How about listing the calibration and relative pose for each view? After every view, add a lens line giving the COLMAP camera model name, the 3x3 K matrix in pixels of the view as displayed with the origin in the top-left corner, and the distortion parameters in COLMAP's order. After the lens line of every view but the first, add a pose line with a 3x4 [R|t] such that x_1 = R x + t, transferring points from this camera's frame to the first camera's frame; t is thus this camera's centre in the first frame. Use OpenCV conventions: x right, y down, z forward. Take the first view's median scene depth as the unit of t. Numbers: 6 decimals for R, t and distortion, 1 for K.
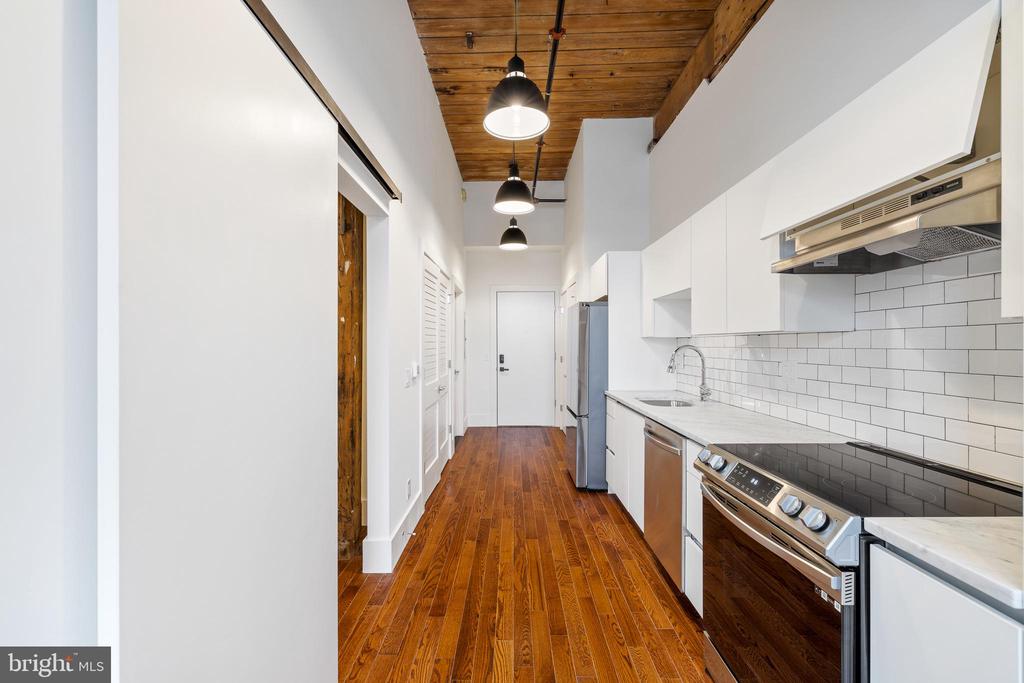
lens RADIAL K [[437.6, 0, 508.6], [0, 437.6, 345.3], [0, 0, 1]] dist [0.000171, 0.000254]
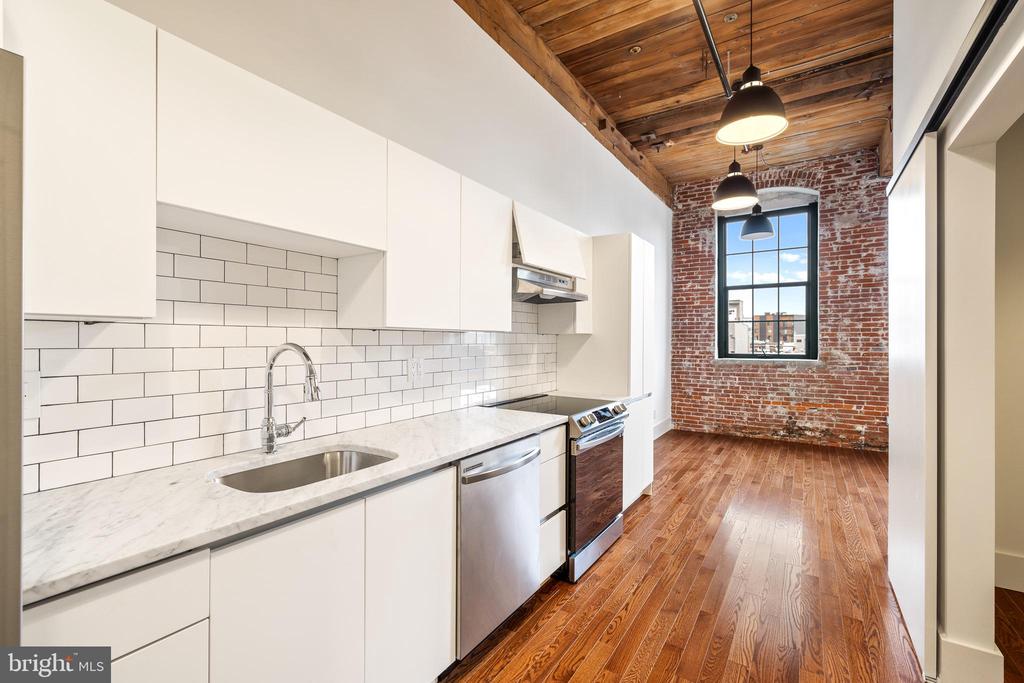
lens RADIAL K [[442.6, 0, 512.0], [0, 442.6, 341.5], [0, 0, 1]] dist [-0.000082, 0.000061]
pose [[-0.836163, -0.001408, 0.548479, -0.085282], [-0.000497, 0.999998, 0.001809, -0.003772], [-0.548481, 0.001240, -0.836162, 1.455057]]
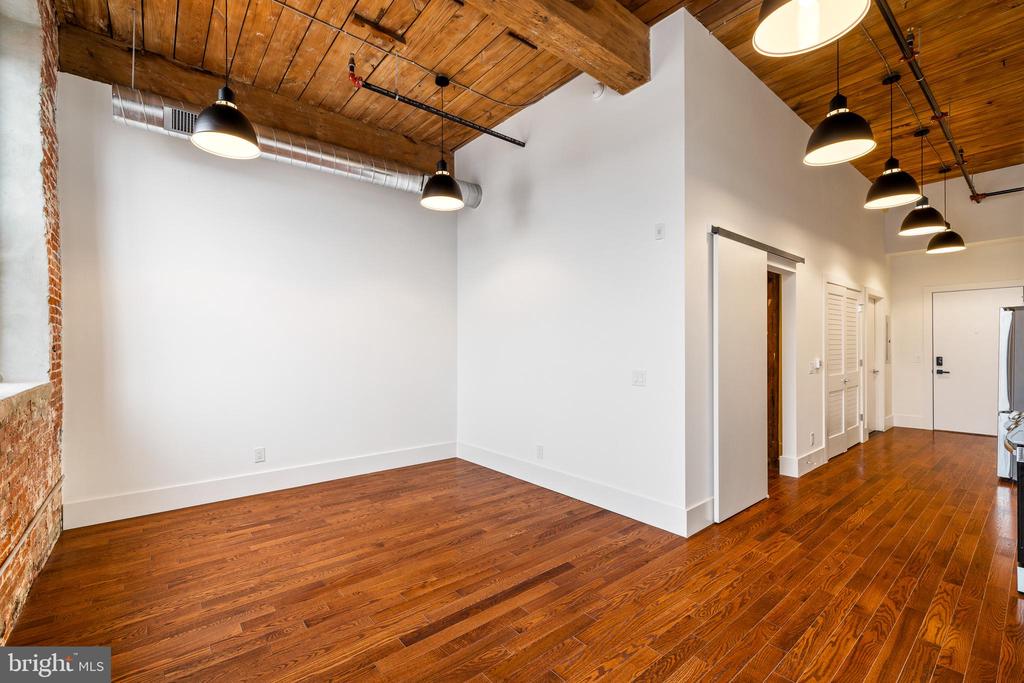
lens RADIAL K [[441.3, 0, 500.6], [0, 441.3, 345.4], [0, 0, 1]] dist [-0.000173, 0.000067]
pose [[0.632656, -0.000980, -0.774432, 0.317012], [-0.002031, 0.999994, -0.002925, 0.001807], [0.774430, 0.003424, 0.632650, -0.946547]]
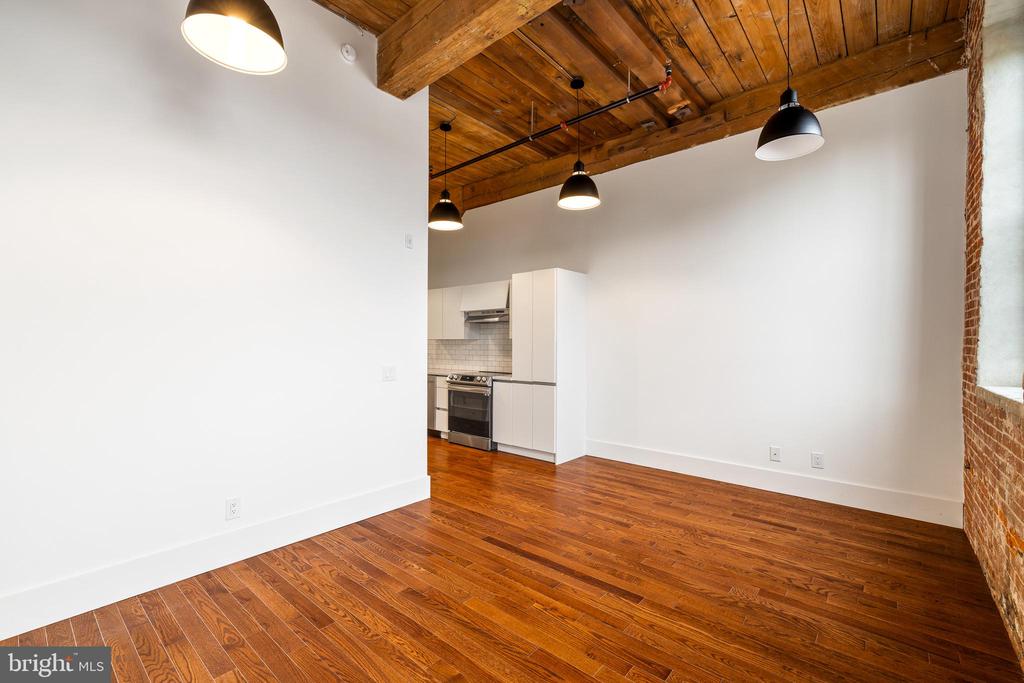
lens RADIAL K [[442.6, 0, 512.0], [0, 442.6, 341.5], [0, 0, 1]] dist [-0.000082, 0.000061]
pose [[0.643265, 0.006746, 0.765614, -1.153838], [-0.001415, 0.999970, -0.007622, 0.005639], [-0.765643, 0.003820, 0.643255, -0.963975]]
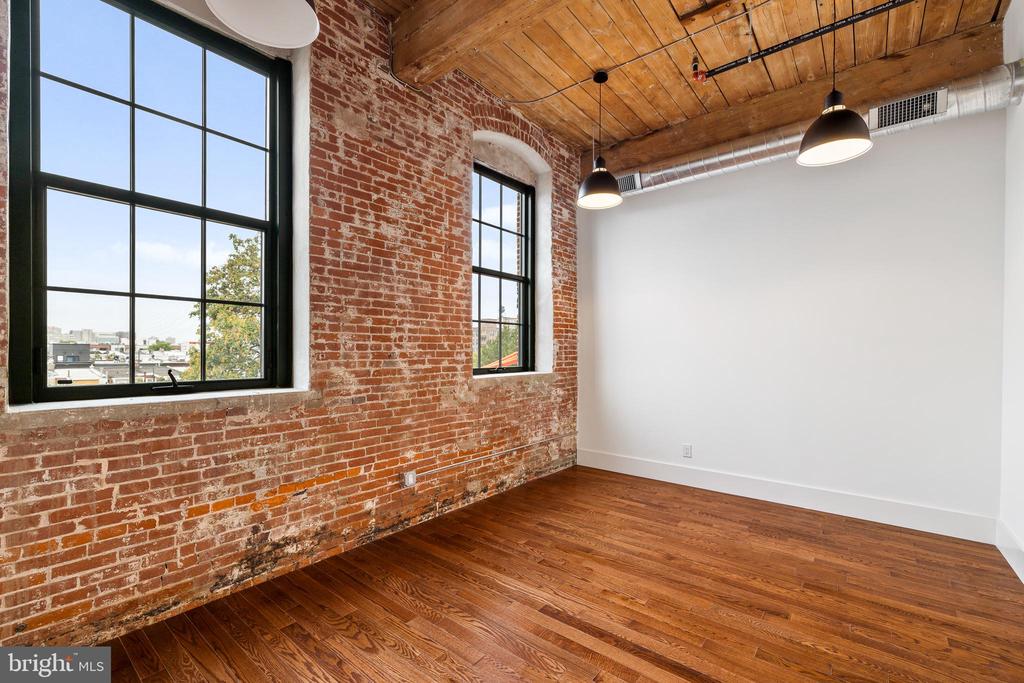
lens RADIAL K [[436.9, 0, 508.6], [0, 436.9, 353.0], [0, 0, 1]] dist [-0.000632, 0.000016]
pose [[-0.627132, 0.000187, -0.778913, 0.343197], [-0.006259, 0.999966, 0.005279, -0.002218], [0.778888, 0.008186, -0.627110, -0.137099]]
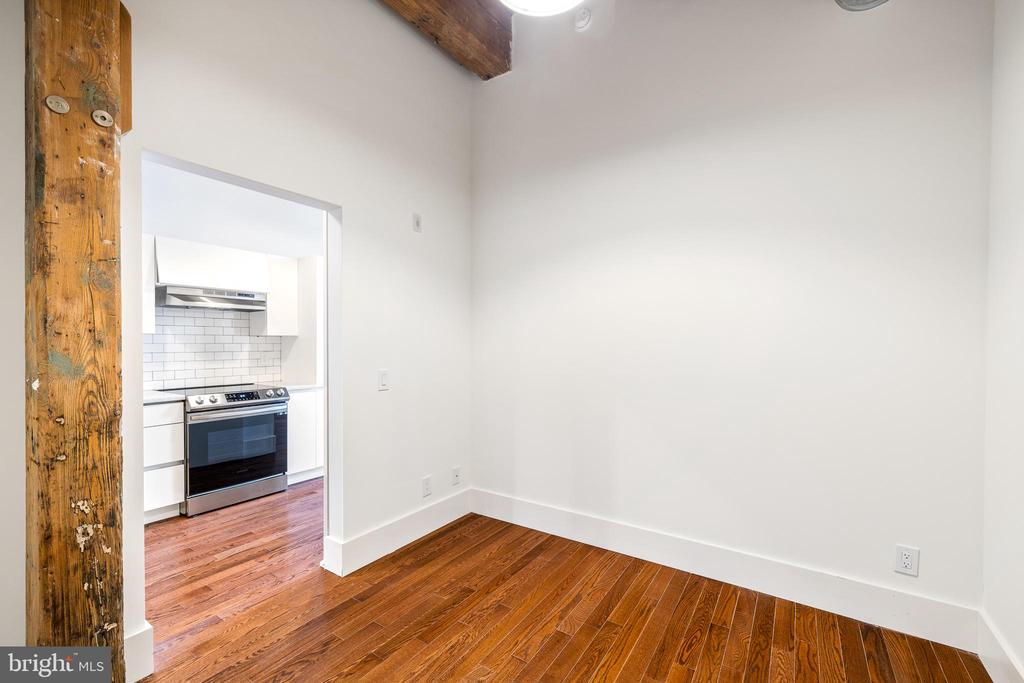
lens RADIAL K [[436.9, 0, 508.6], [0, 436.9, 353.0], [0, 0, 1]] dist [-0.000632, 0.000016]
pose [[-0.834783, -0.017328, 0.550306, -1.083478], [-0.005217, 0.999709, 0.023564, -0.002970], [-0.550554, 0.016800, -0.834630, 1.161344]]
